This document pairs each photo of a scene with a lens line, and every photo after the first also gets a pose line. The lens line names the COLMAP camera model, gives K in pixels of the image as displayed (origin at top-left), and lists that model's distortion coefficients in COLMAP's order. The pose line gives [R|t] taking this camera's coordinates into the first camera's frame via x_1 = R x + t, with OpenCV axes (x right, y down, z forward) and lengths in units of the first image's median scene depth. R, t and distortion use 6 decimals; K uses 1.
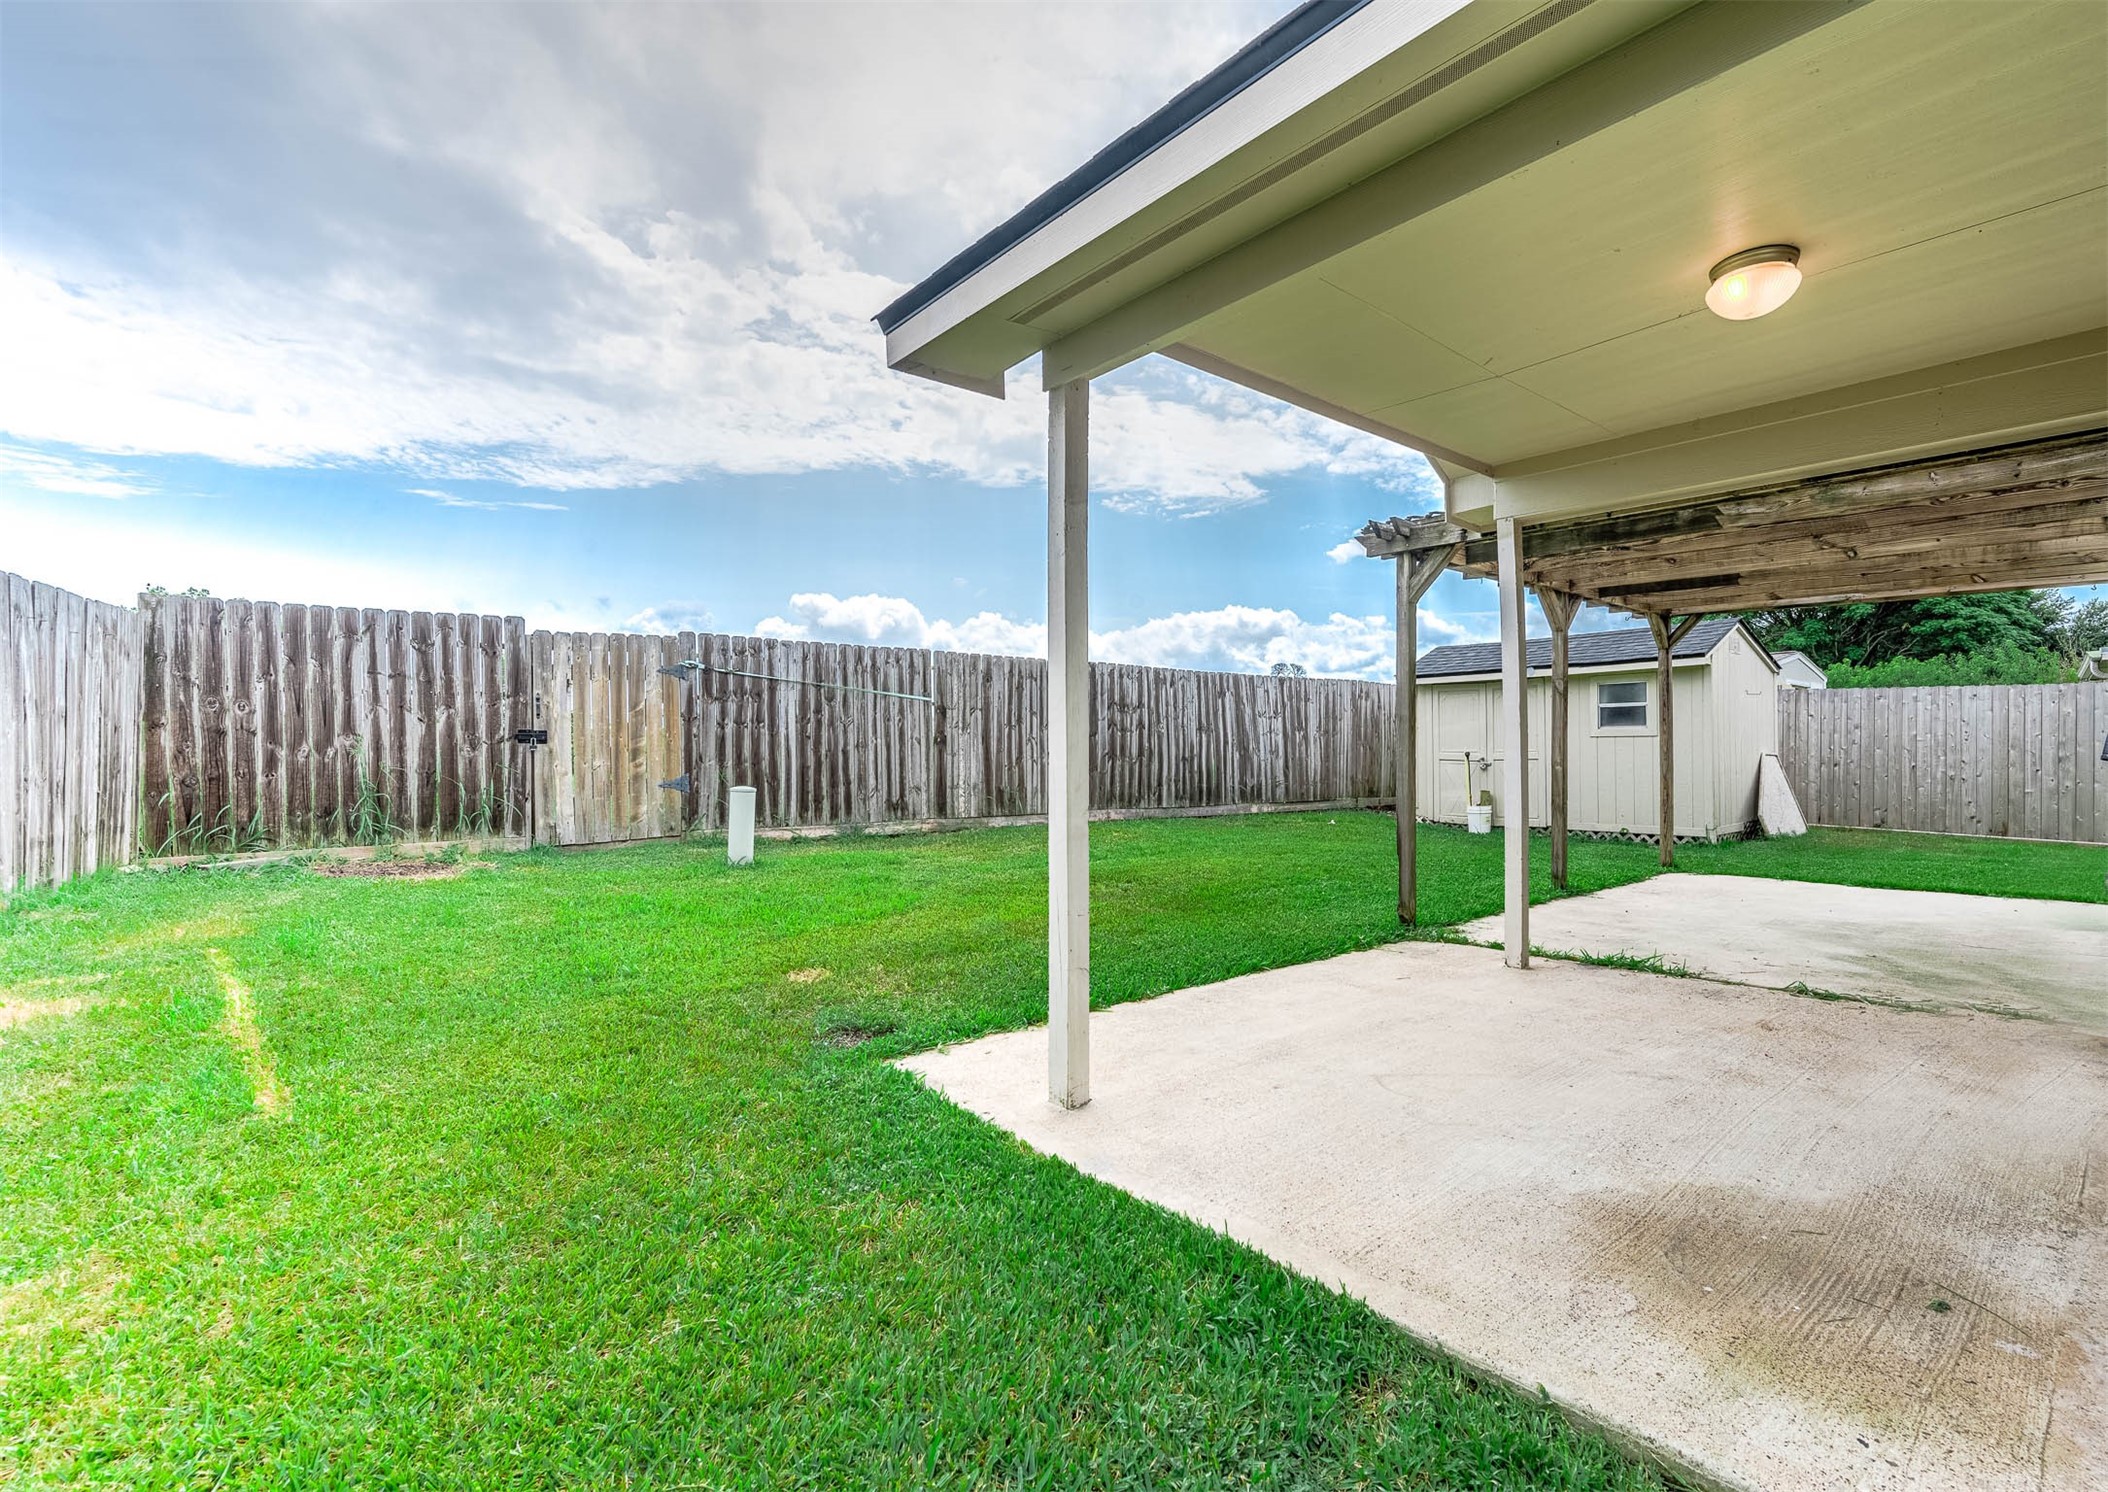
lens RADIAL K [[959.1, 0, 1054.0], [0, 959.1, 746.0], [0, 0, 1]] dist [0.000690, 0.000076]
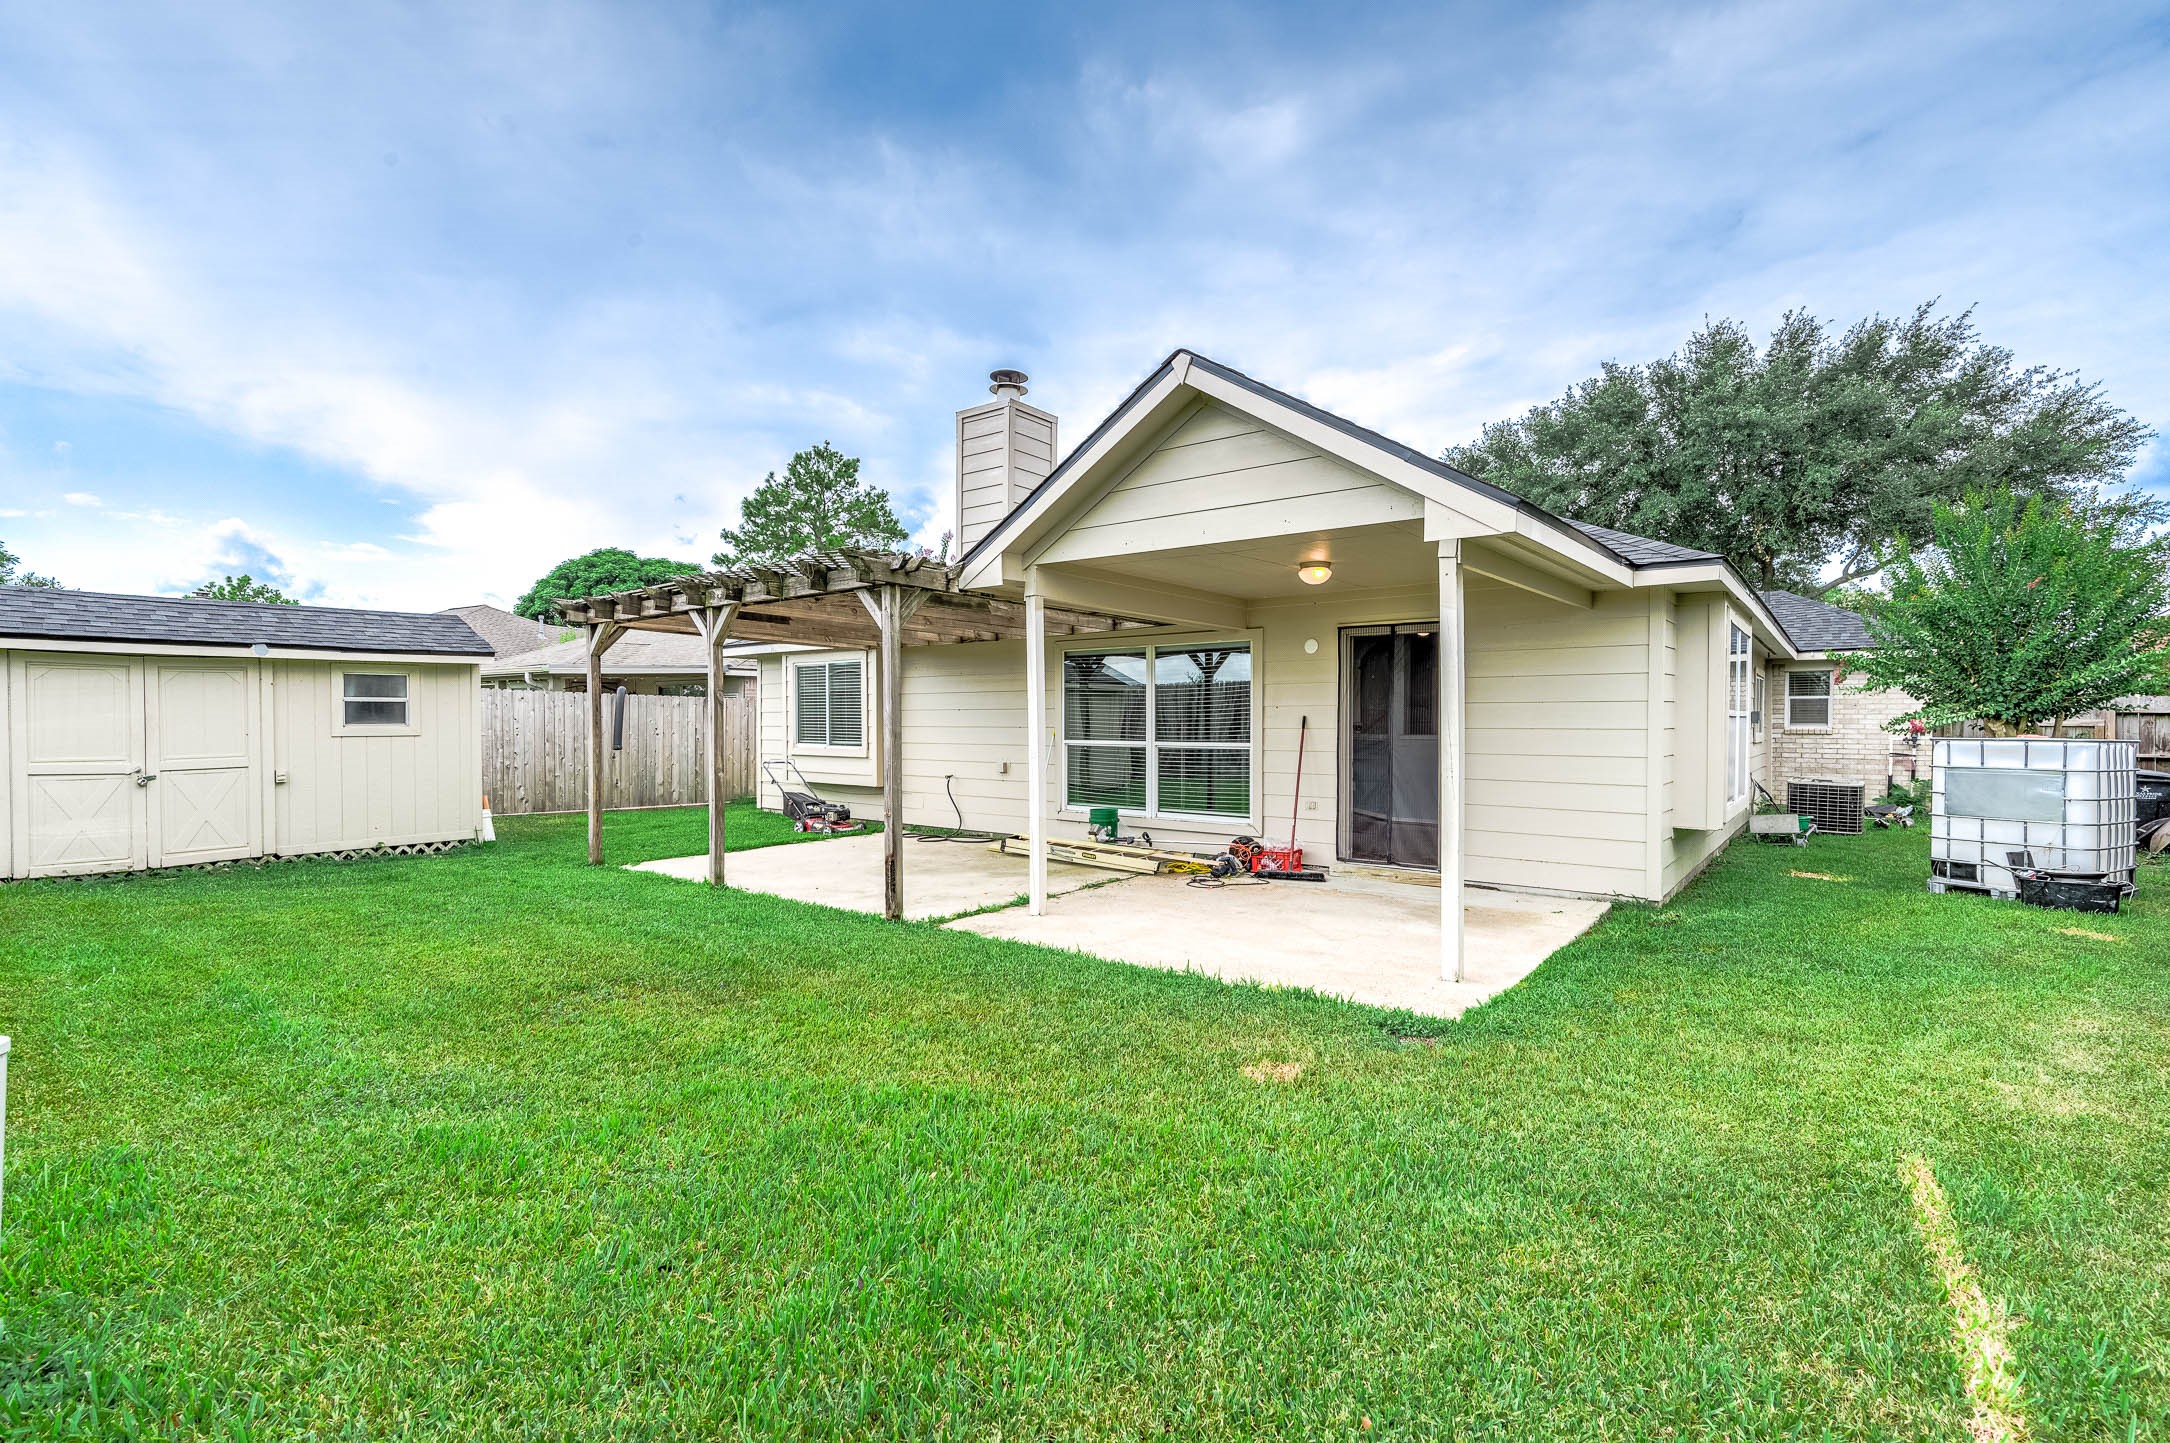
lens RADIAL K [[970.0, 0, 1144.8], [0, 970.0, 727.4], [0, 0, 1]] dist [0.000991, 0.000433]
pose [[-0.233424, -0.004806, 0.972363, -0.420218], [-0.002983, 0.999987, 0.004227, -0.023515], [-0.972371, -0.001914, -0.233435, 0.529229]]
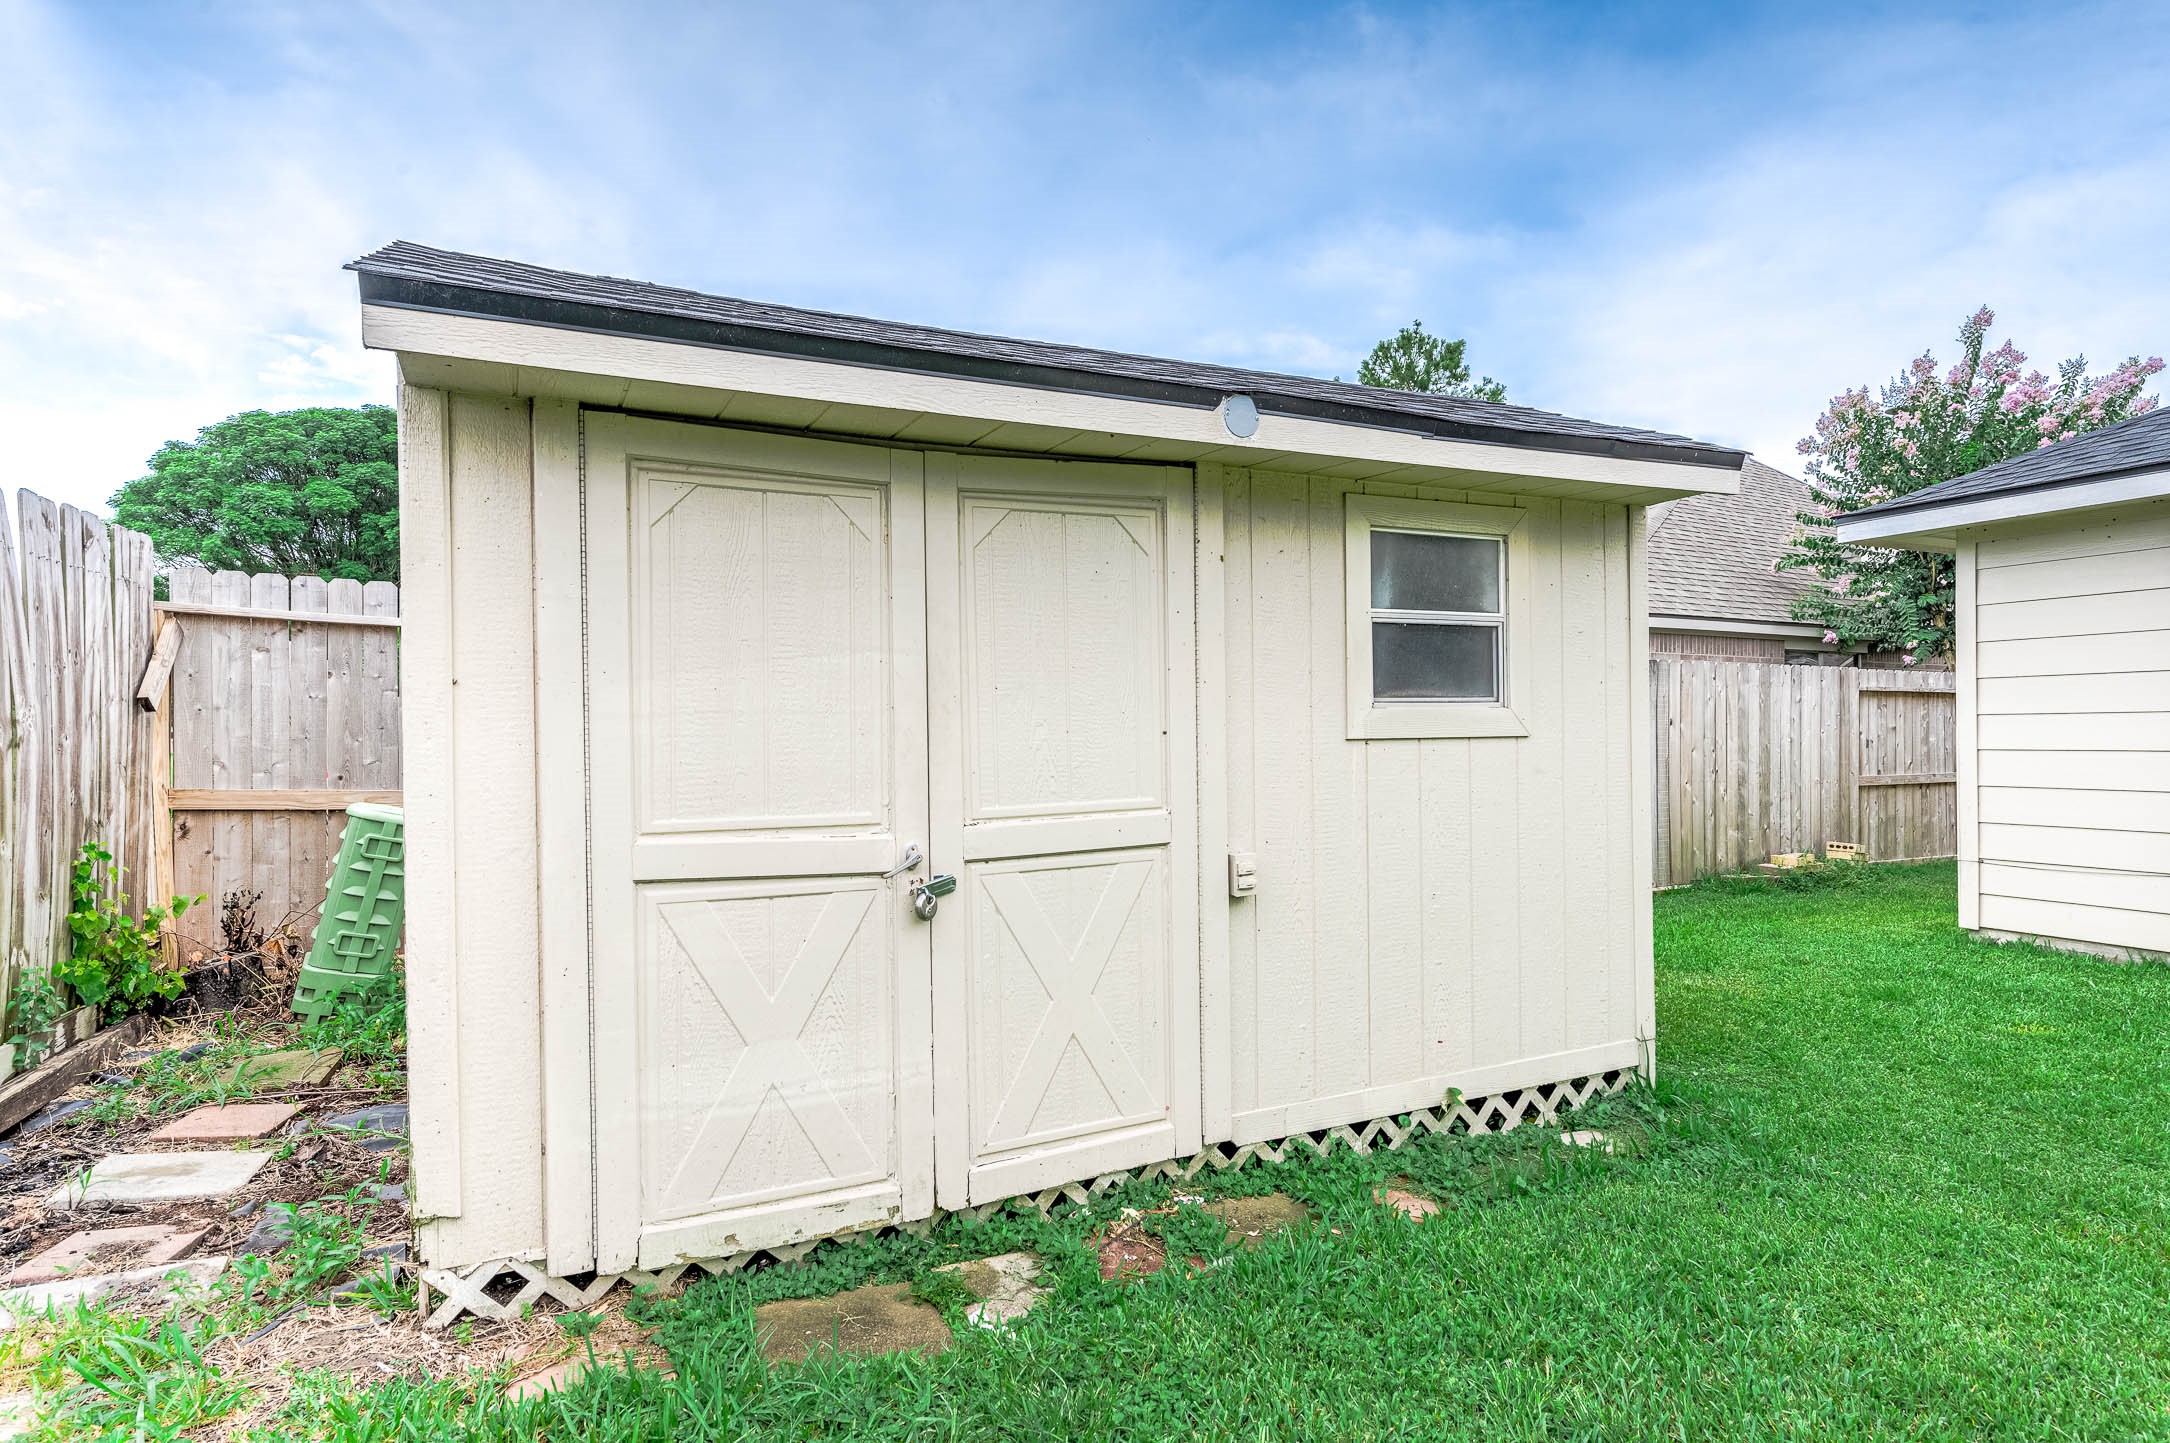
lens RADIAL K [[1178.5, 0, 1085.0], [0, 1178.5, 721.5], [0, 0, 1]] dist [0.000098, -0.000010]
pose [[0.249843, -0.003621, 0.968280, 0.256346], [-0.001129, 0.999991, 0.004030, -0.015418], [-0.968286, -0.002100, 0.249837, 1.011519]]
